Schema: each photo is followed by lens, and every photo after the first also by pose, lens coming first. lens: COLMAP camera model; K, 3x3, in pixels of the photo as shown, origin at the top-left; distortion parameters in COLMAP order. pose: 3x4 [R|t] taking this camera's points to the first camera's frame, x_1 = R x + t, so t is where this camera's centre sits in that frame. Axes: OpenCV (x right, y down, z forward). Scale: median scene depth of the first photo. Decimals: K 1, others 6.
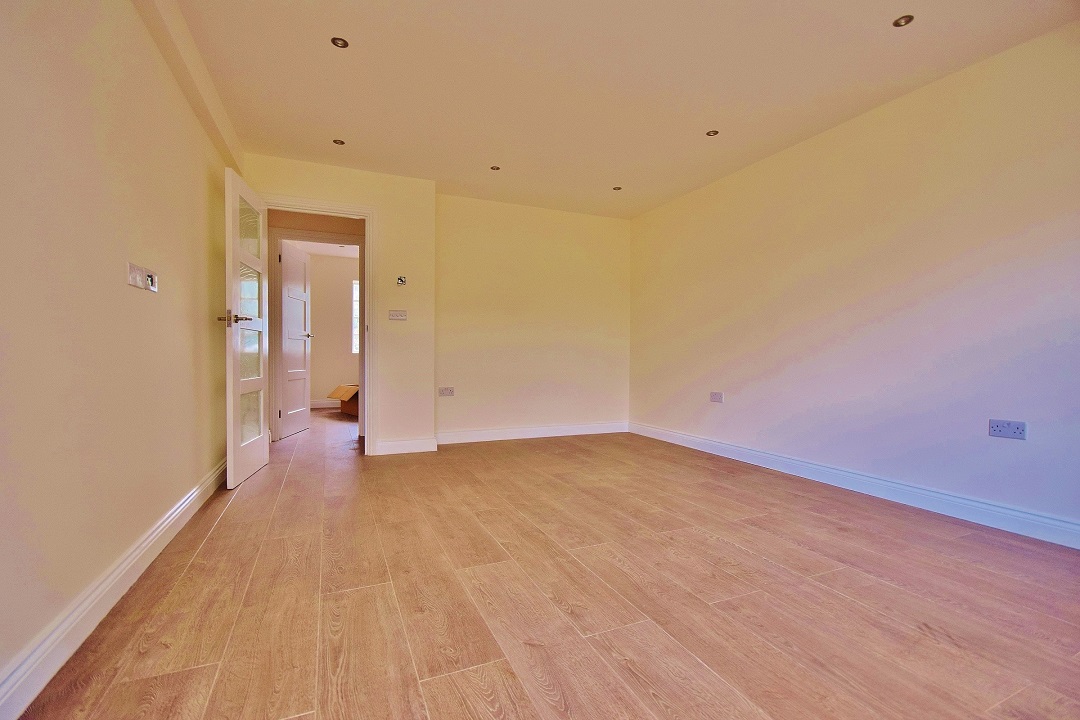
lens RADIAL K [[477.4, 0, 543.0], [0, 477.4, 364.0], [0, 0, 1]] dist [-0.005704, -0.001095]
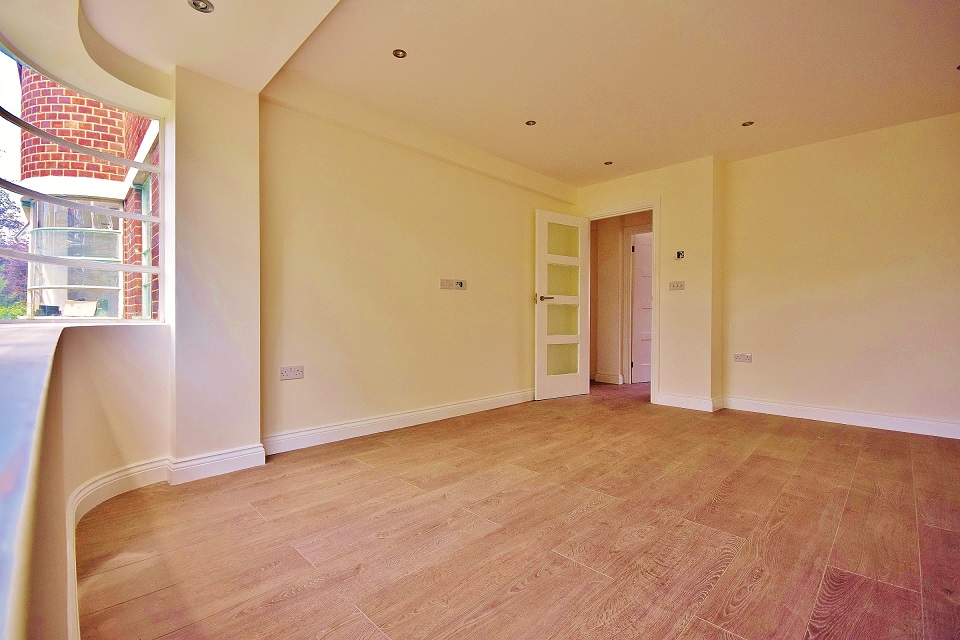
lens RADIAL K [[424.3, 0, 481.8], [0, 424.3, 318.9], [0, 0, 1]] dist [-0.005704, -0.001095]
pose [[0.366125, -0.002192, -0.930563, 0.833922], [-0.019547, 0.999758, -0.010045, -0.005532], [0.930360, 0.021868, 0.365994, 0.343721]]
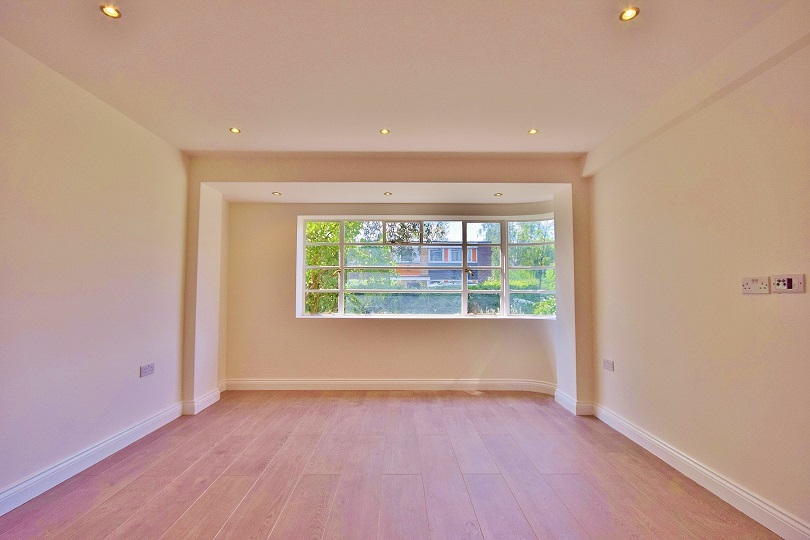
lens RADIAL K [[358.0, 0, 399.3], [0, 358.0, 270.2], [0, 0, 1]] dist [-0.005704, -0.001095]
pose [[-0.914012, 0.017628, 0.405303, -0.294501], [0.001970, 0.999237, -0.039018, -0.152585], [-0.405682, -0.034864, -0.913349, 1.803107]]
